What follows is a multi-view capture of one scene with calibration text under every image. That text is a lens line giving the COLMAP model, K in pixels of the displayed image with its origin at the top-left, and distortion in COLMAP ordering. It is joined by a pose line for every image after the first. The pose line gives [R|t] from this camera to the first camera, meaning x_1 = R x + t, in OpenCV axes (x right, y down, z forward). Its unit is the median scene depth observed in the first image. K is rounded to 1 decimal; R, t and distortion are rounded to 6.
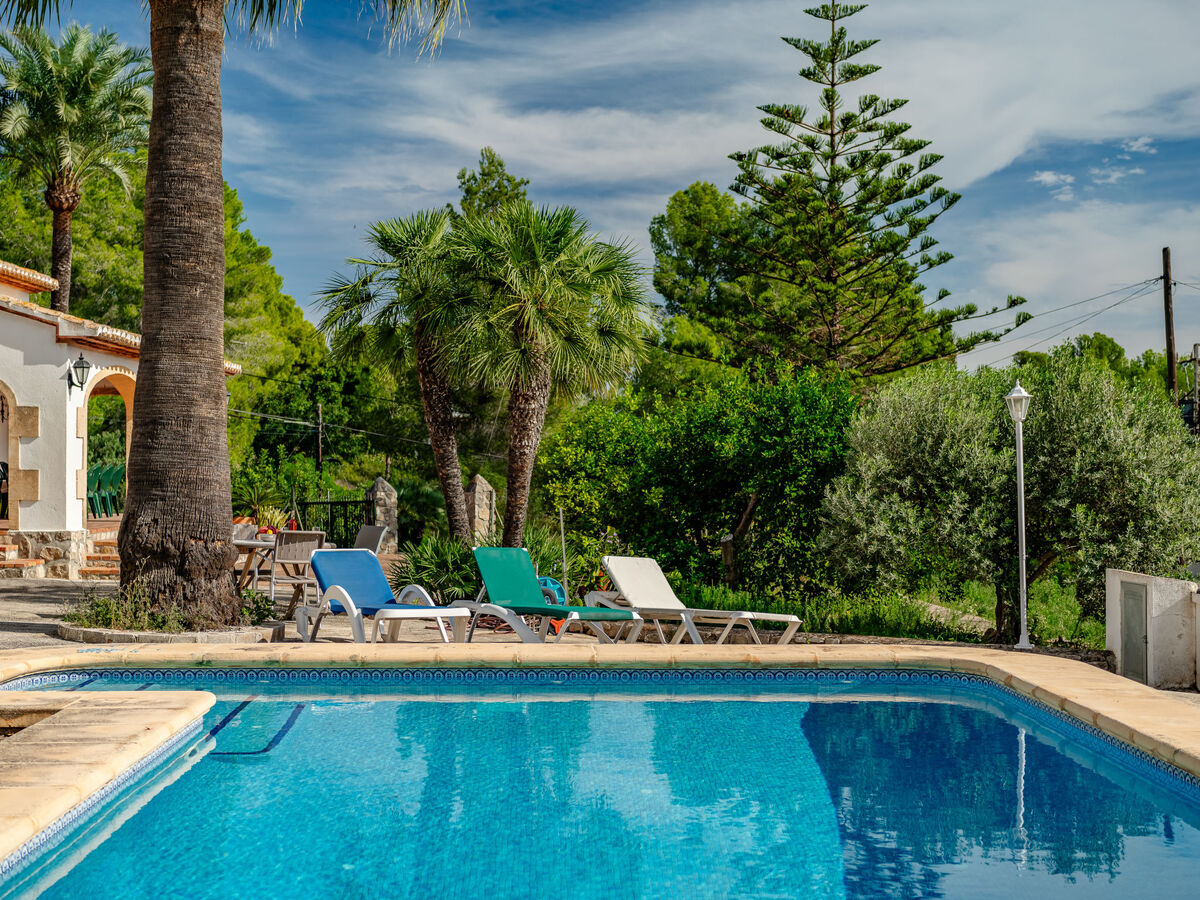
lens RADIAL K [[1636.2, 0, 566.1], [0, 1636.2, 484.6], [0, 0, 1]] dist [-0.004279, -0.015529]
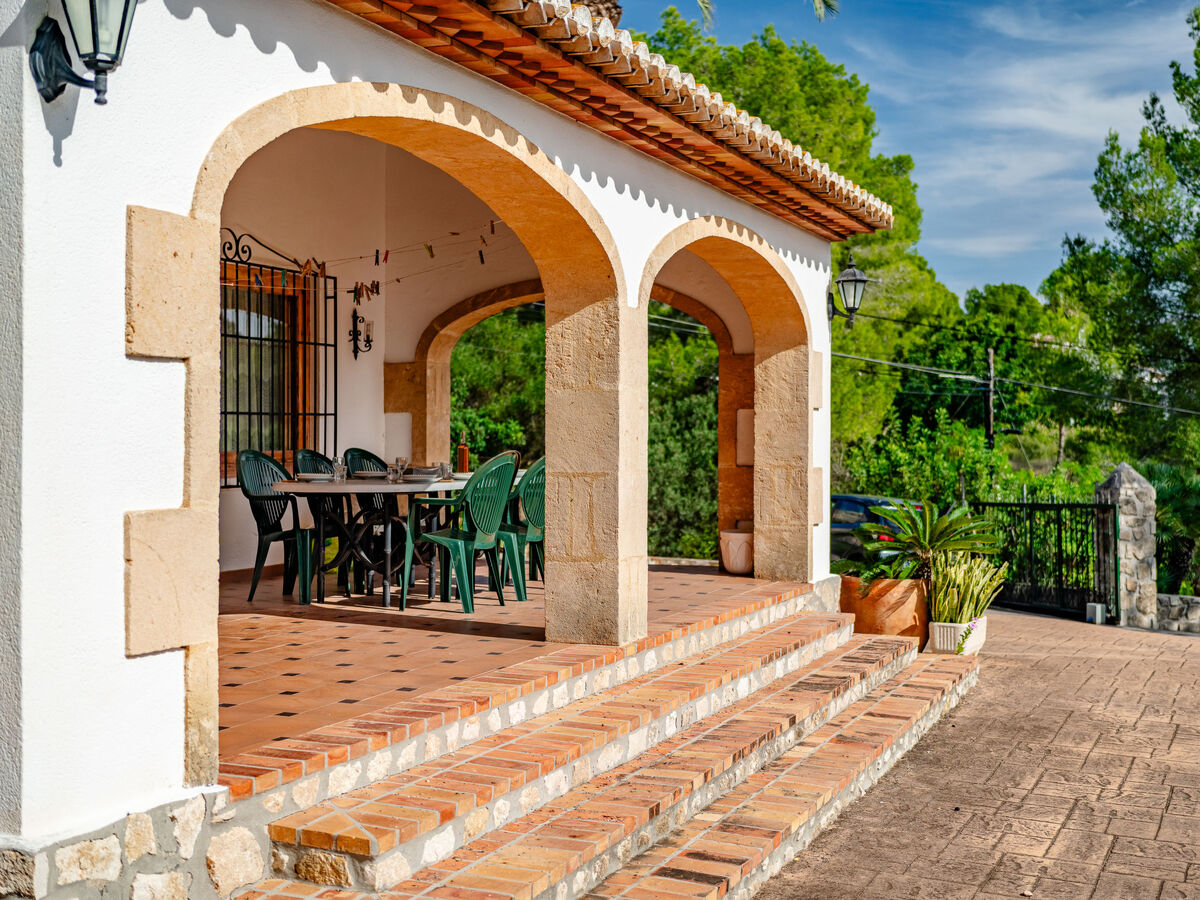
lens RADIAL K [[1546.0, 0, 626.1], [0, 1546.0, 451.5], [0, 0, 1]] dist [0.000689, 0.004666]
pose [[0.938472, -0.000646, -0.345353, -0.174999], [0.000798, 1.000000, 0.000299, -0.016818], [0.345353, -0.000556, 0.938473, 0.843393]]
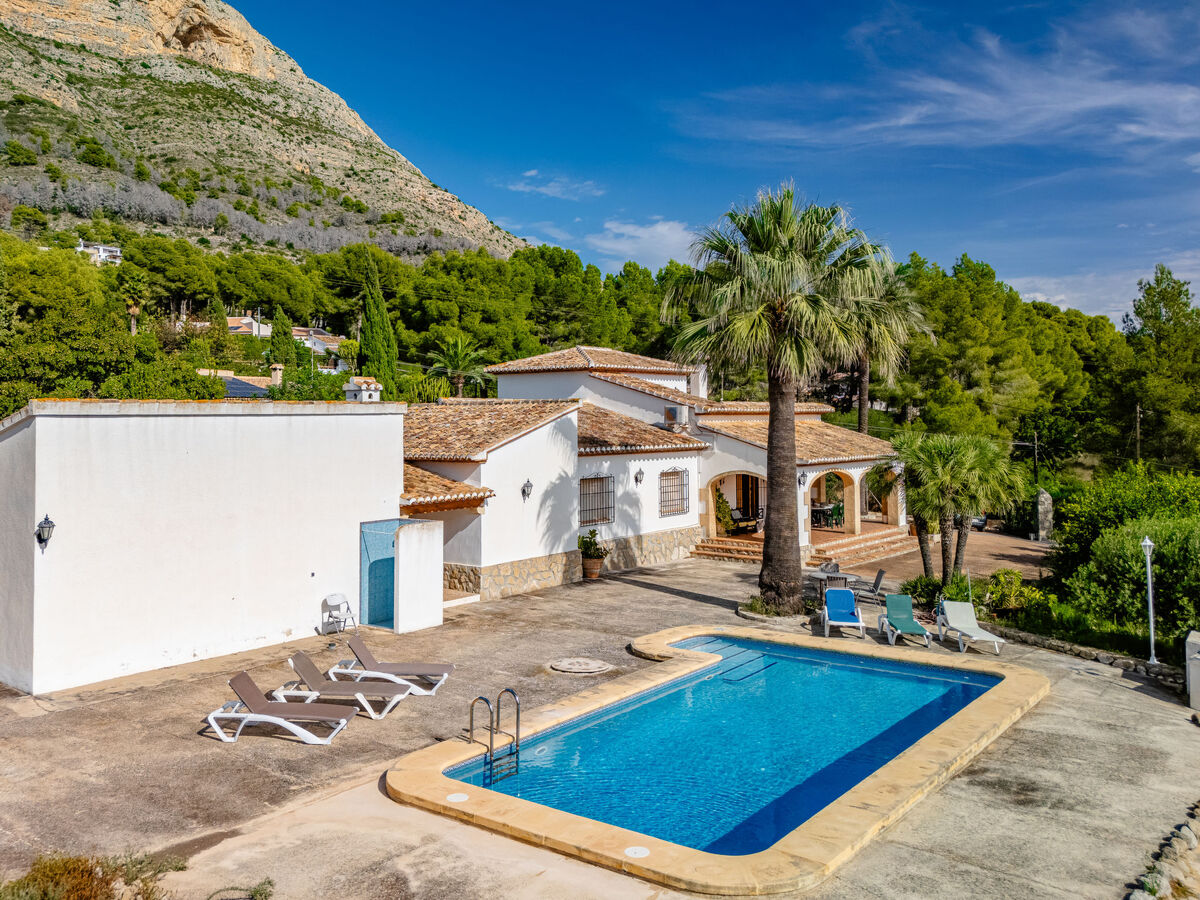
lens RADIAL K [[1025.3, 0, 604.0], [0, 1025.3, 387.5], [0, 0, 1]] dist [0.066235, -0.088591]
pose [[0.795270, -0.024913, -0.605744, 0.369081], [0.003546, 0.999329, -0.036444, -0.144605], [0.606245, 0.026835, 0.794825, -0.348957]]
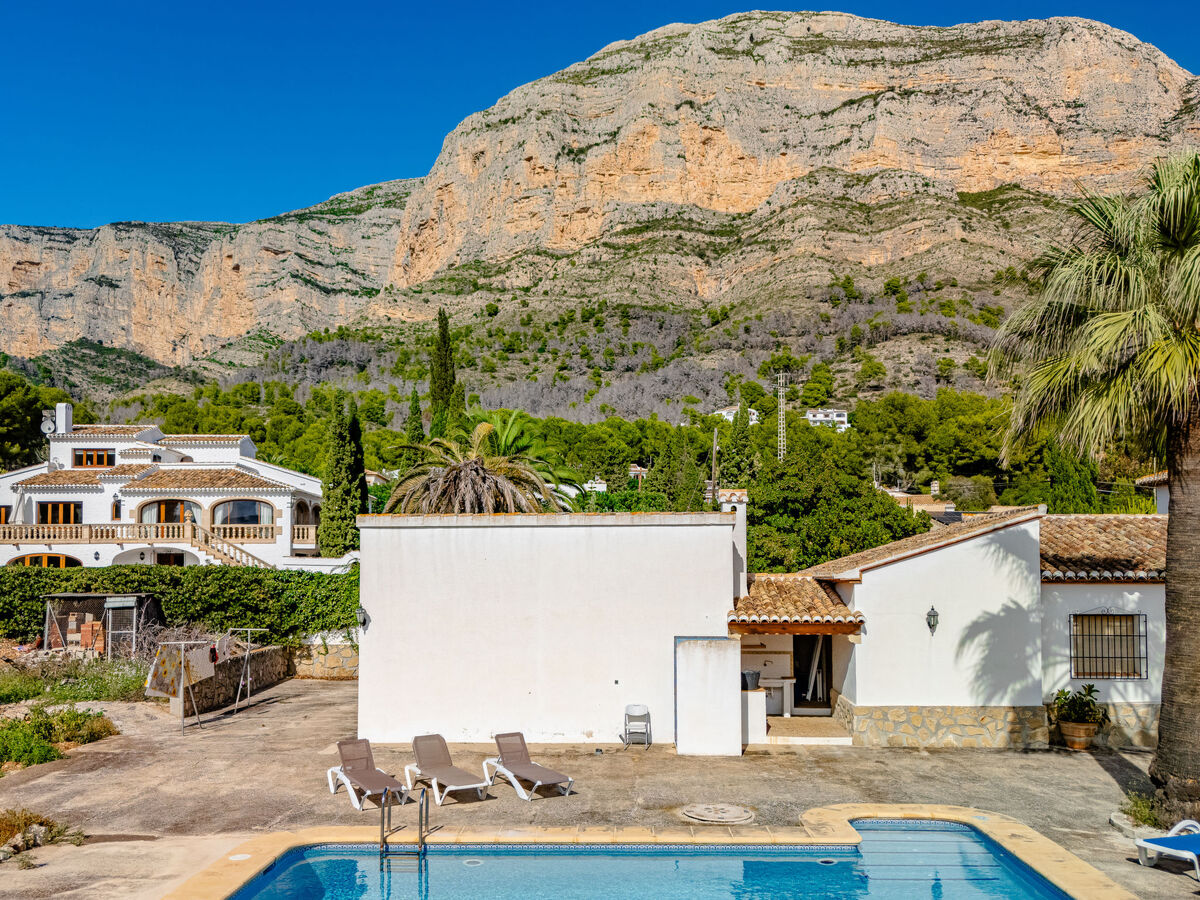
lens RADIAL K [[1046.7, 0, 607.2], [0, 1046.7, 530.7], [0, 0, 1]] dist [0.041190, -0.041784]
pose [[-0.031348, -0.045647, -0.998466, 0.569028], [-0.006894, 0.998943, -0.045452, -0.104900], [0.999485, 0.005458, -0.031630, 0.282958]]
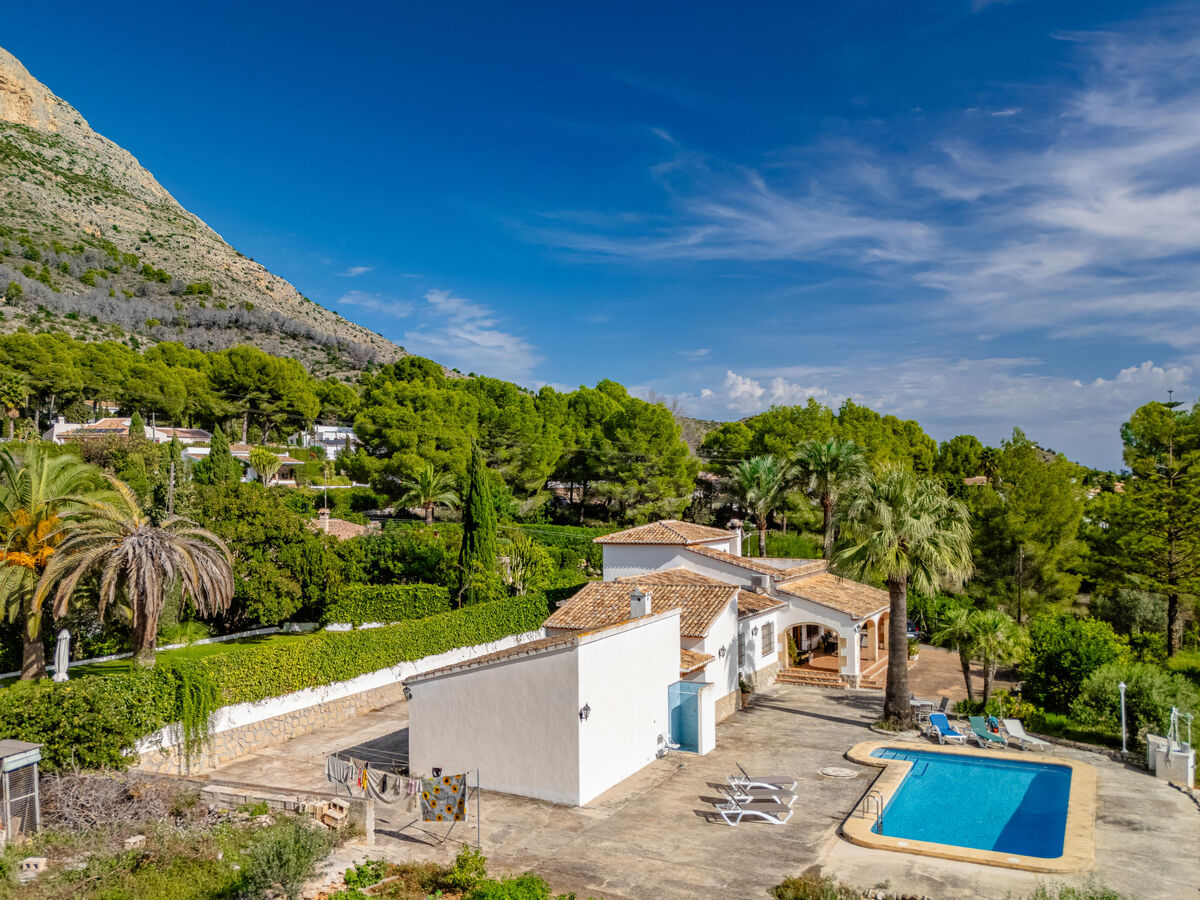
lens RADIAL K [[1026.4, 0, 603.1], [0, 1026.4, 486.8], [0, 0, 1]] dist [0.064910, -0.101456]
pose [[0.895853, -0.011964, -0.444188, 0.187394], [0.008911, 0.999920, -0.008961, -0.348465], [0.444260, 0.004070, 0.895889, -1.173859]]
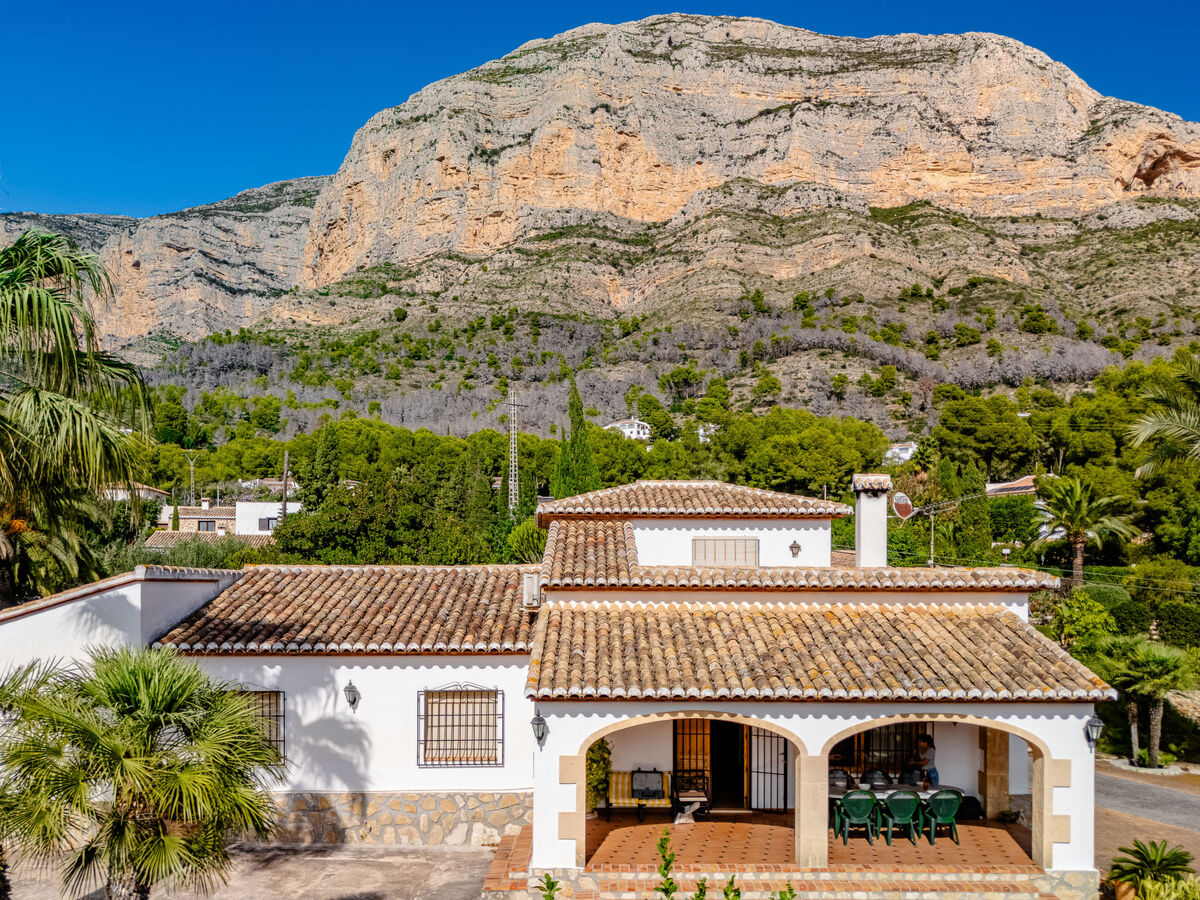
lens RADIAL K [[1043.7, 0, 605.4], [0, 1043.7, 590.2], [0, 0, 1]] dist [0.033419, -0.025702]
pose [[0.033164, 0.000897, -0.999450, 0.418369], [-0.012694, 0.999919, 0.000476, -0.162715], [0.999369, 0.012671, 0.033172, 1.011943]]
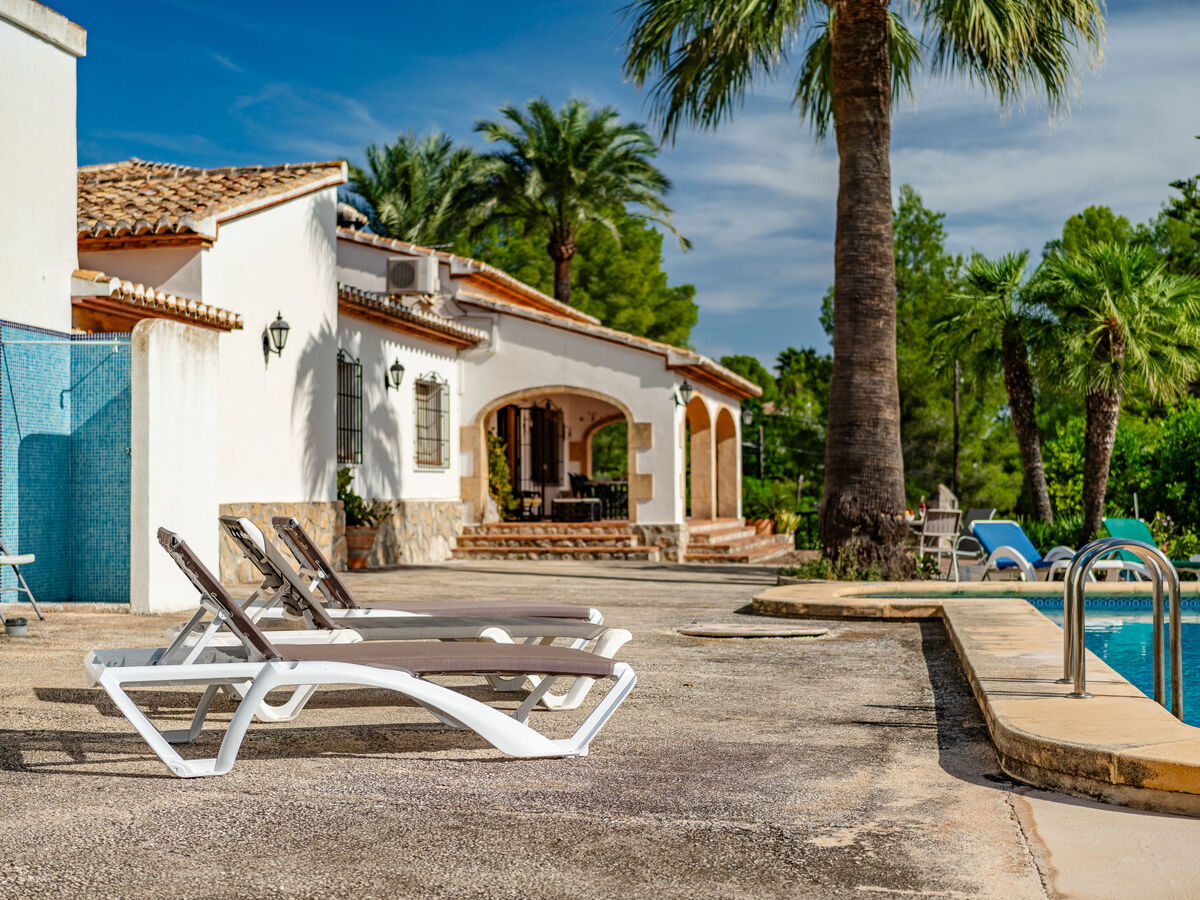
lens RADIAL K [[1609.2, 0, 596.6], [0, 1609.2, 491.6], [0, 0, 1]] dist [0.013762, -0.015646]
pose [[0.981366, -0.011332, -0.191812, -0.129997], [0.008839, 0.999865, -0.013847, 0.020261], [0.191943, 0.011893, 0.981334, -0.191597]]
